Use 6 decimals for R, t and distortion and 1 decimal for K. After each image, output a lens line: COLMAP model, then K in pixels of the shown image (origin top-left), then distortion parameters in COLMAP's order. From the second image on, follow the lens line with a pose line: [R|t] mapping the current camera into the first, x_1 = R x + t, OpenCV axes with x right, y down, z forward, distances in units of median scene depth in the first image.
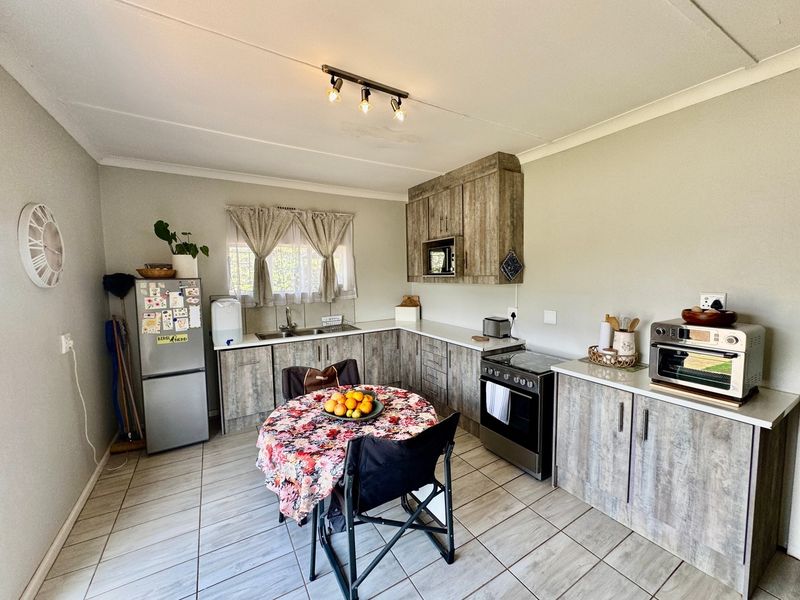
lens RADIAL K [[320.2, 0, 400.6], [0, 320.2, 300.9], [0, 0, 1]] dist [0.001899, 0.000198]
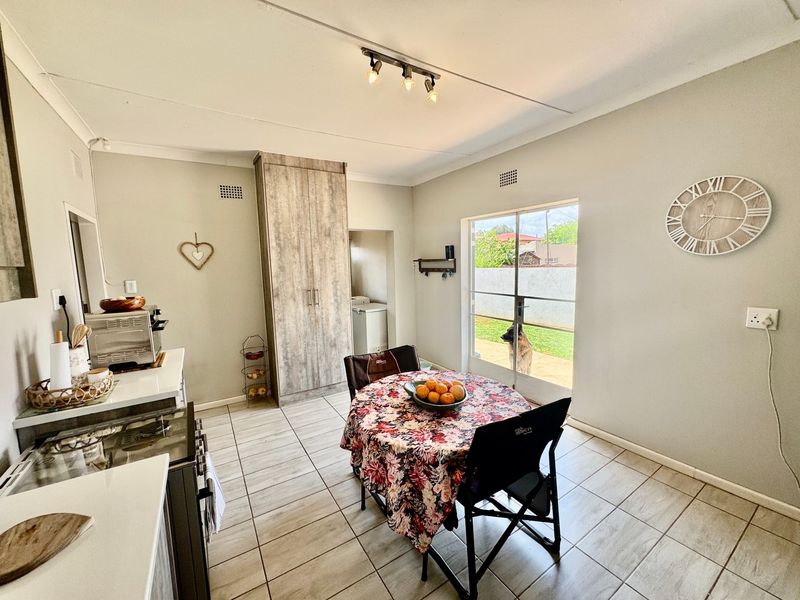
lens RADIAL K [[320.2, 0, 401.4], [0, 320.2, 298.9], [0, 0, 1]] dist [0.001899, 0.000198]
pose [[-0.998806, 0.043079, -0.023058, -0.031763], [0.037918, 0.980992, 0.190308, -0.128049], [0.030818, 0.189206, -0.981454, 1.861659]]
